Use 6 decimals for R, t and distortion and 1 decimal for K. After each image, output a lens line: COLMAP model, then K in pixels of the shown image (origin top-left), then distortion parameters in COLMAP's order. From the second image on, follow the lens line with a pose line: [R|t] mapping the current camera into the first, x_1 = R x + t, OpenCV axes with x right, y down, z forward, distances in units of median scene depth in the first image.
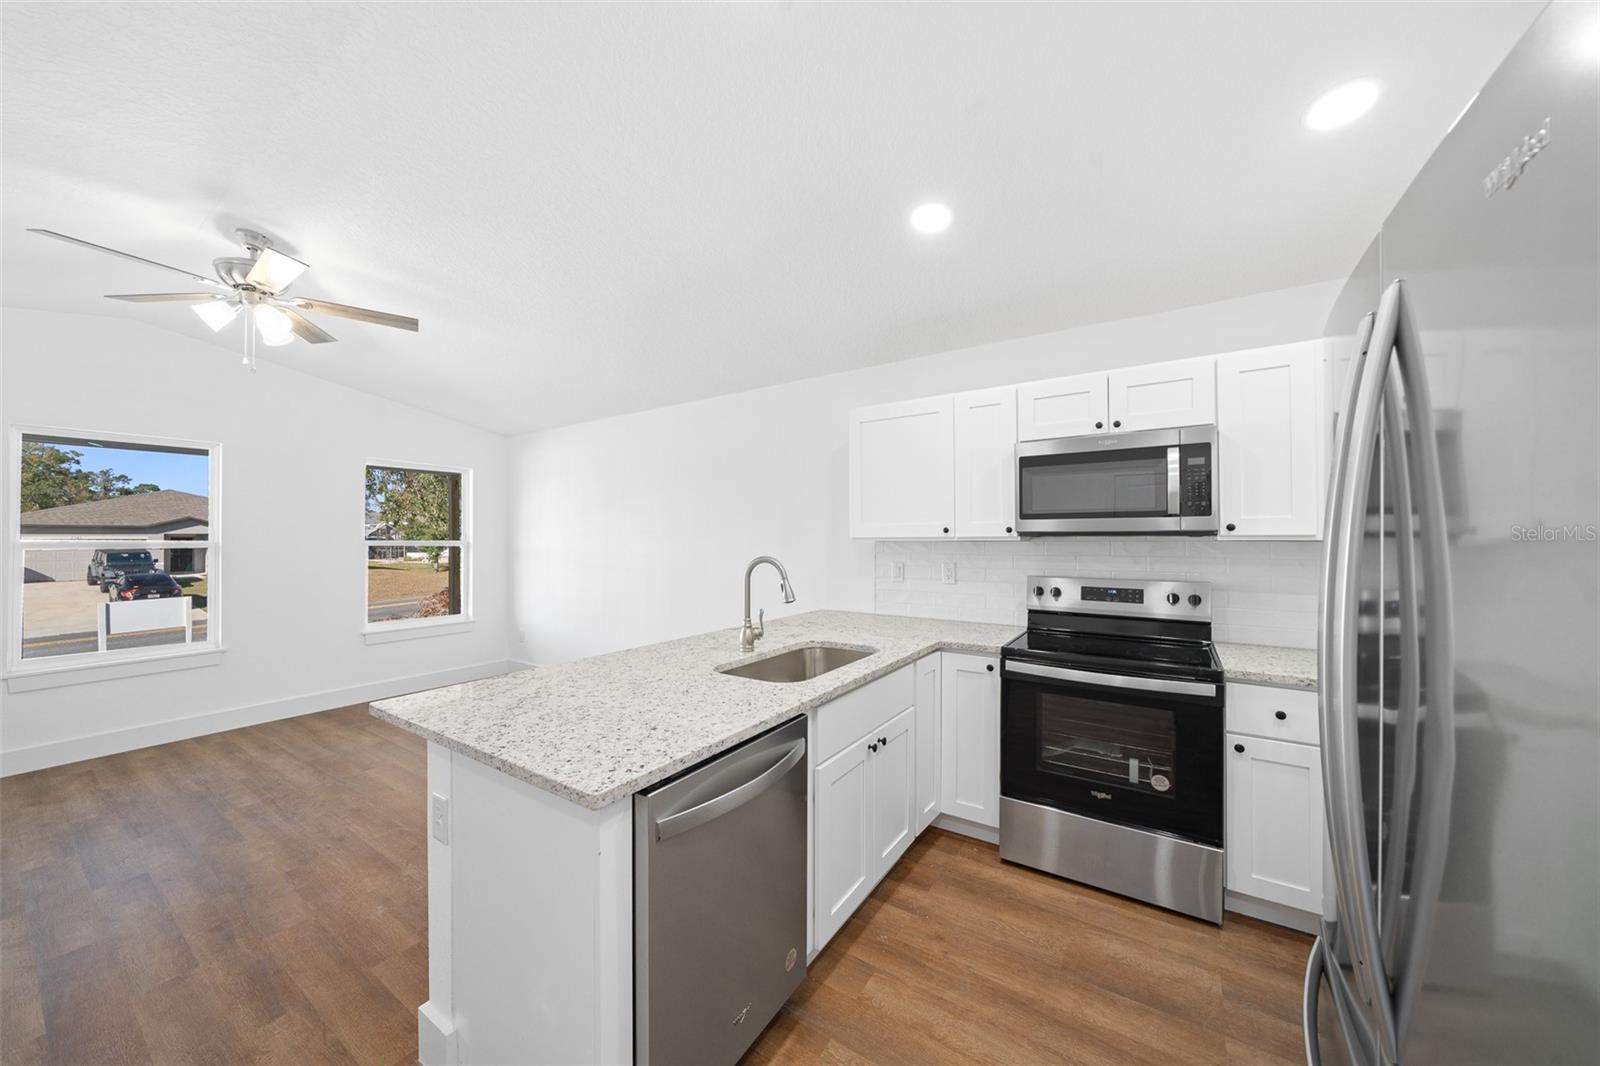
lens RADIAL K [[559.7, 0, 803.7], [0, 559.7, 532.8], [0, 0, 1]] dist [-0.003019, -0.000192]
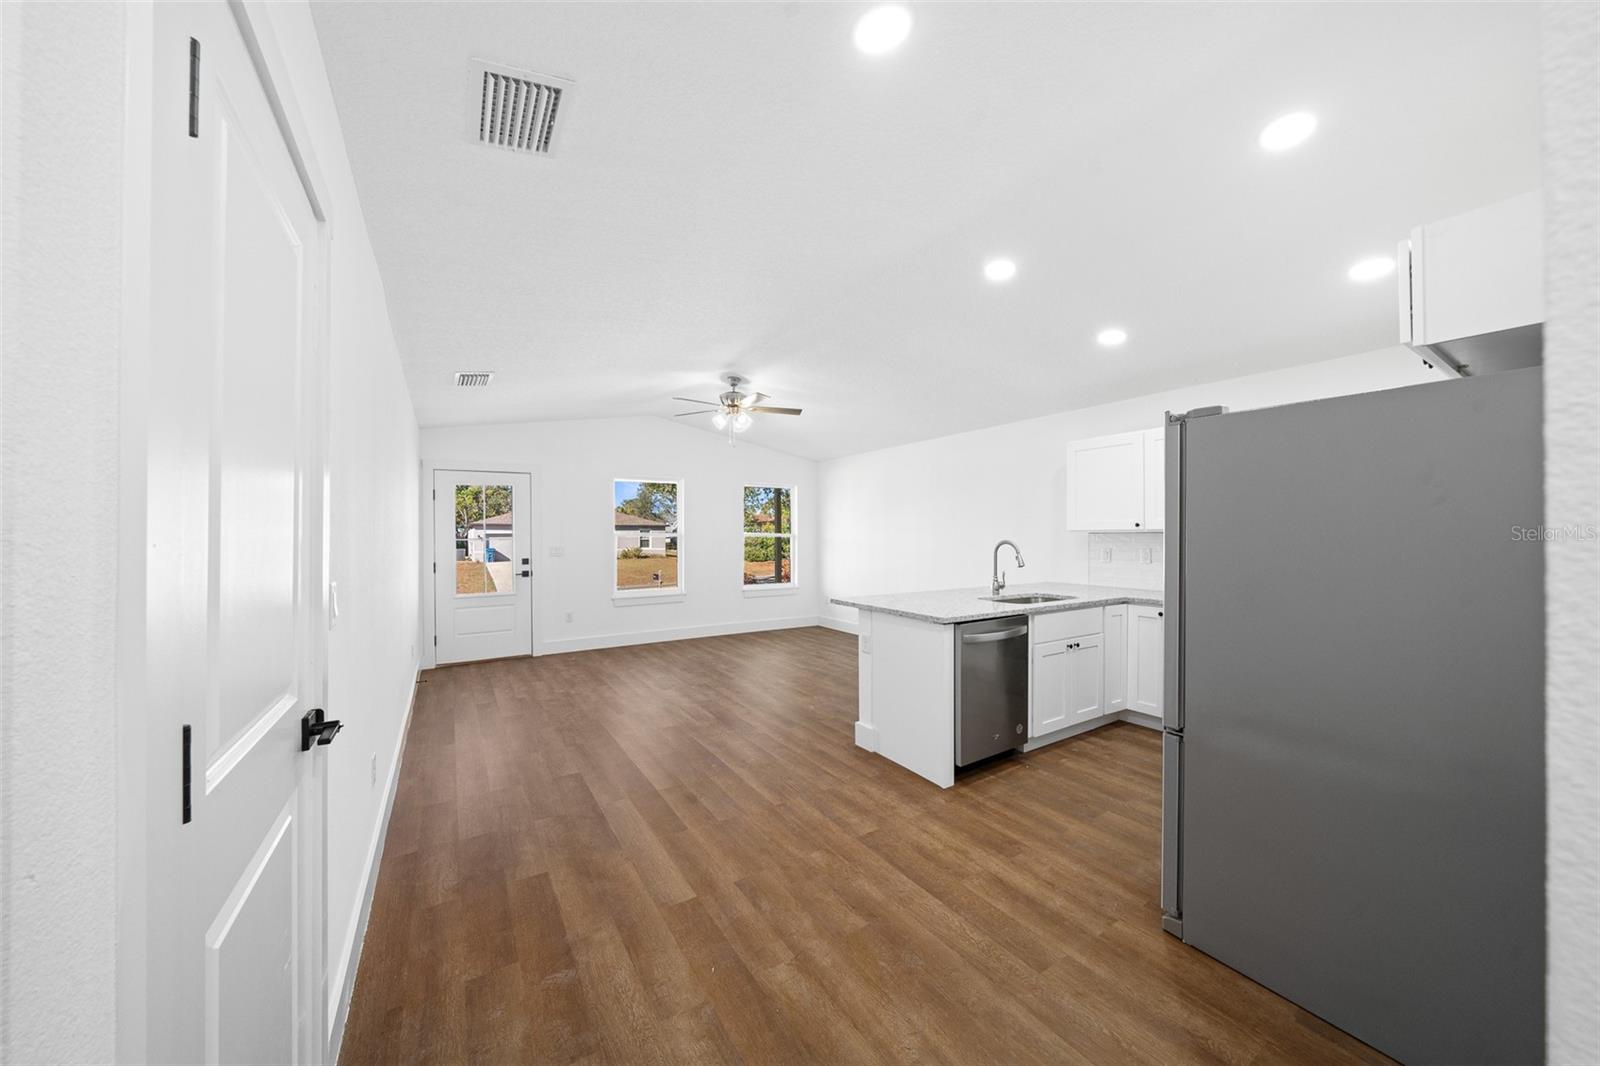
lens RADIAL K [[559.7, 0, 803.7], [0, 559.7, 532.8], [0, 0, 1]] dist [-0.003019, -0.000192]
pose [[0.916684, 0.000847, -0.399611, 0.048335], [0.001930, 0.999977, 0.006546, 0.005351], [0.399607, -0.006772, 0.916661, -0.832299]]
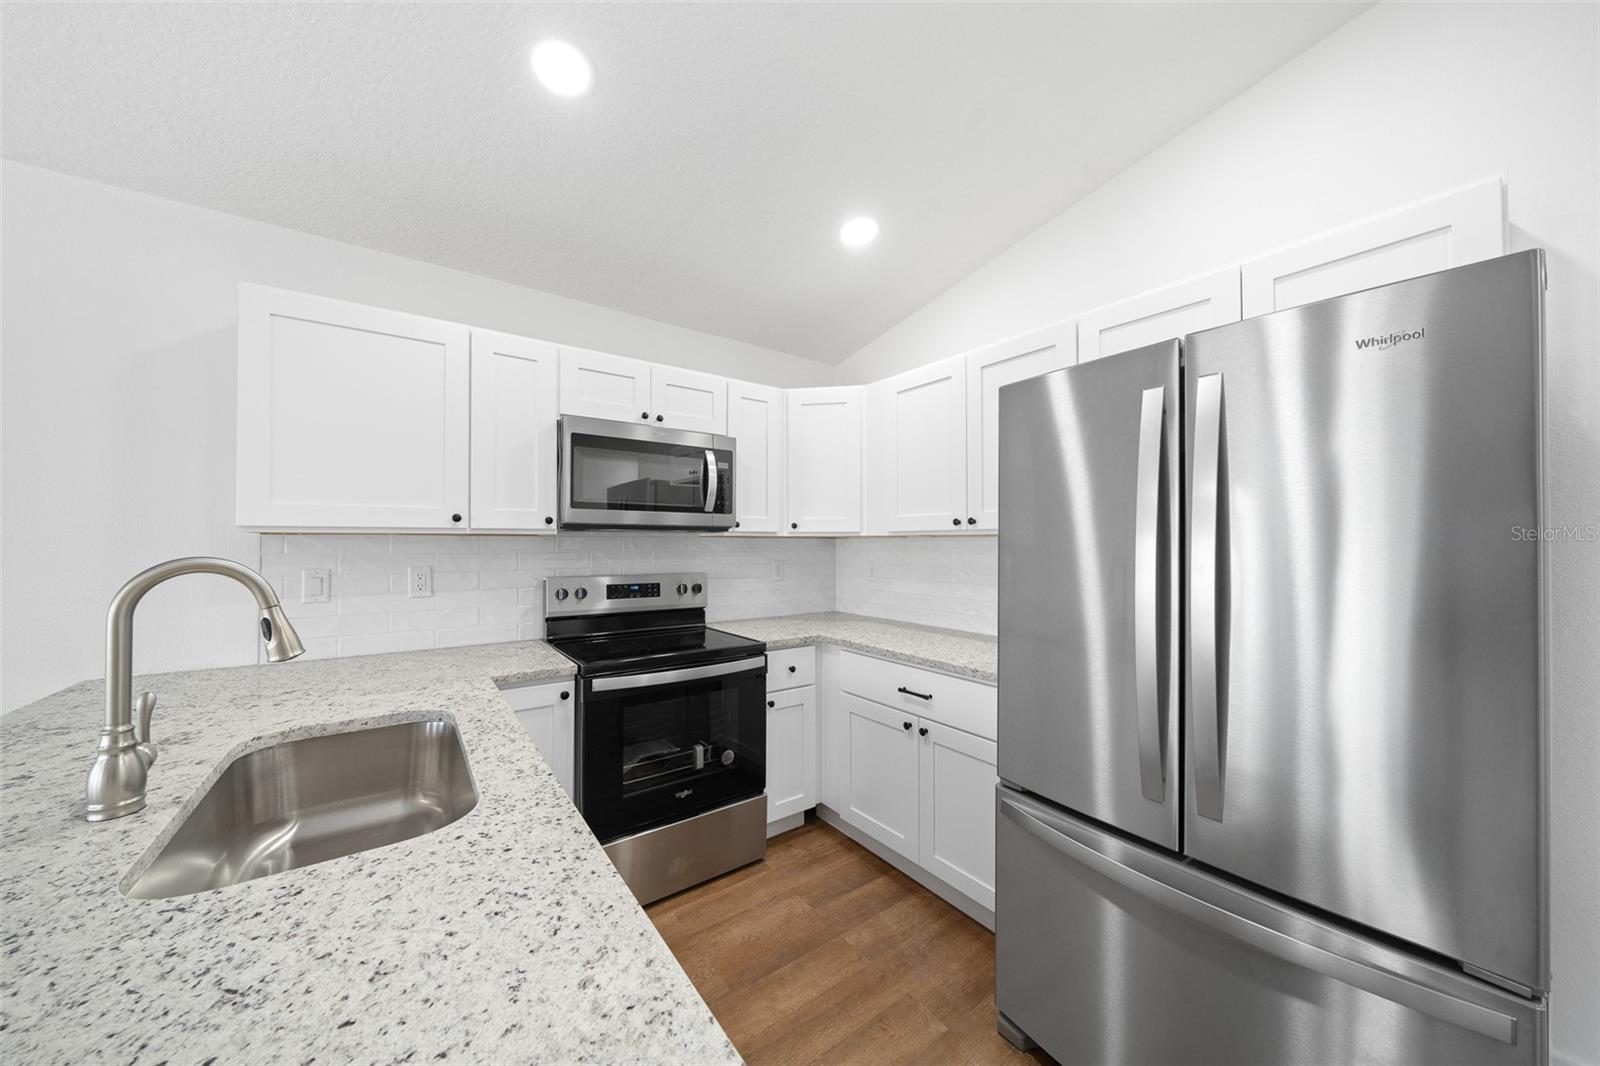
lens RADIAL K [[545.9, 0, 800.0], [0, 545.9, 533.0], [0, 0, 1]] dist [-0.007887, -0.000048]
pose [[0.356835, 0.018177, 0.933991, -0.272544], [-0.008904, 0.999831, -0.016056, 0.025355], [-0.934125, -0.002587, 0.356936, 0.439528]]
